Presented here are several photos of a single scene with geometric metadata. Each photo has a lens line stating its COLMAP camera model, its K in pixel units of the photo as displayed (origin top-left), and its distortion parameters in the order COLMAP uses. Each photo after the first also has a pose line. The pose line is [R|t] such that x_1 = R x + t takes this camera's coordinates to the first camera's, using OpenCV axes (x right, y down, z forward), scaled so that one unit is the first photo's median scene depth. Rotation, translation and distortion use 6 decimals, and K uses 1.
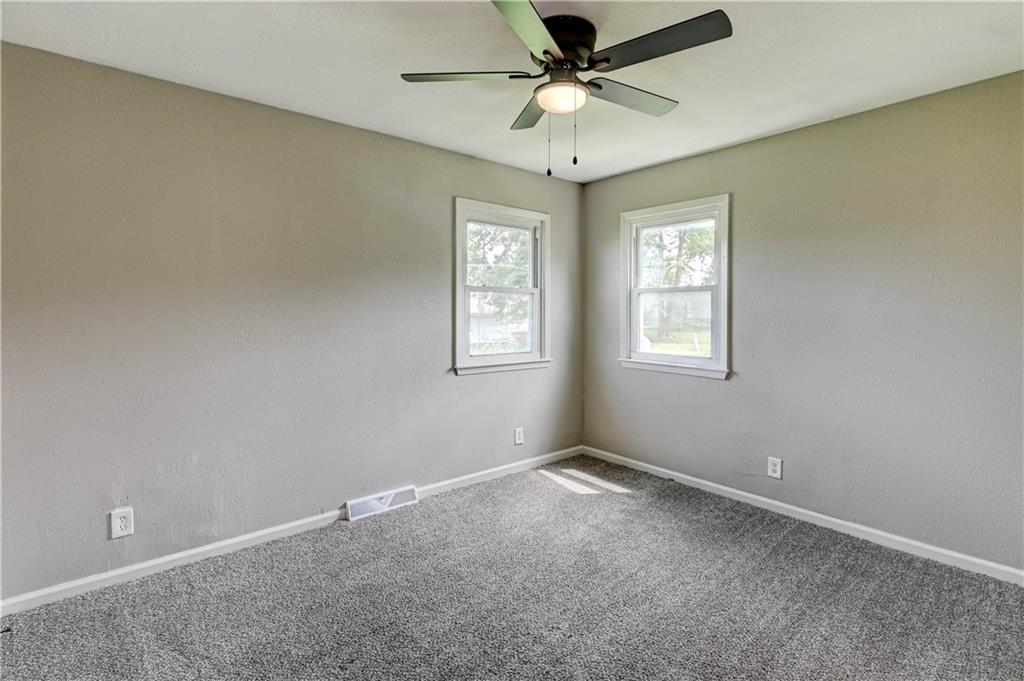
lens RADIAL K [[494.7, 0, 511.8], [0, 494.7, 311.1], [0, 0, 1]] dist [-0.000430, -0.000224]
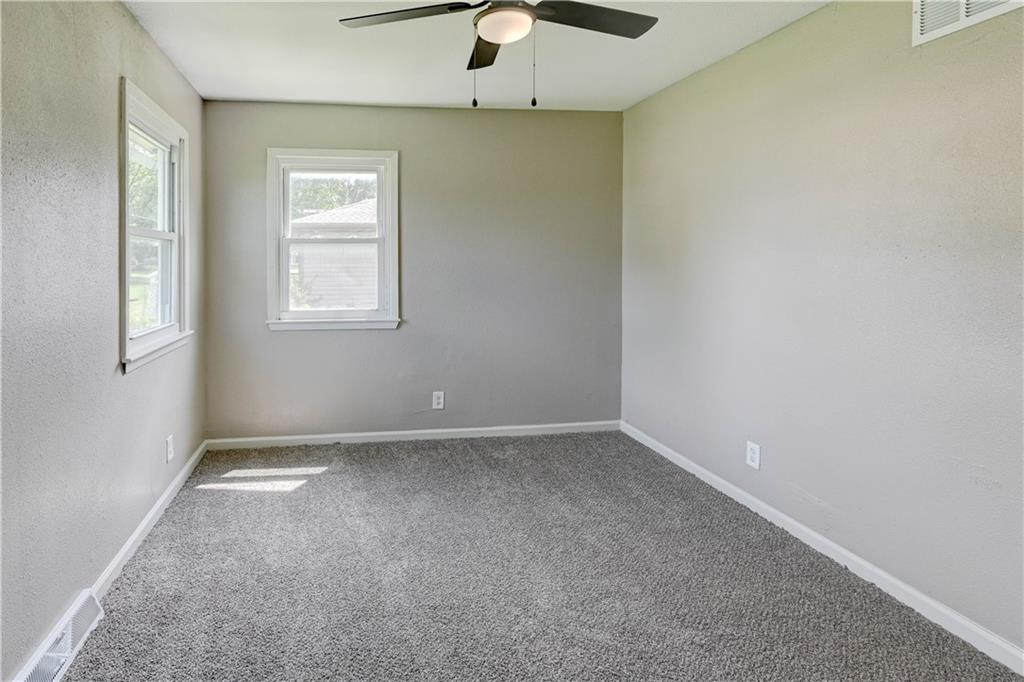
lens RADIAL K [[483.5, 0, 514.4], [0, 483.5, 262.8], [0, 0, 1]] dist [0.000276, -0.001353]
pose [[0.536123, -0.007412, 0.844107, -0.280188], [0.008462, 0.999958, 0.003406, -0.001842], [-0.844097, 0.005317, 0.536164, 0.229912]]
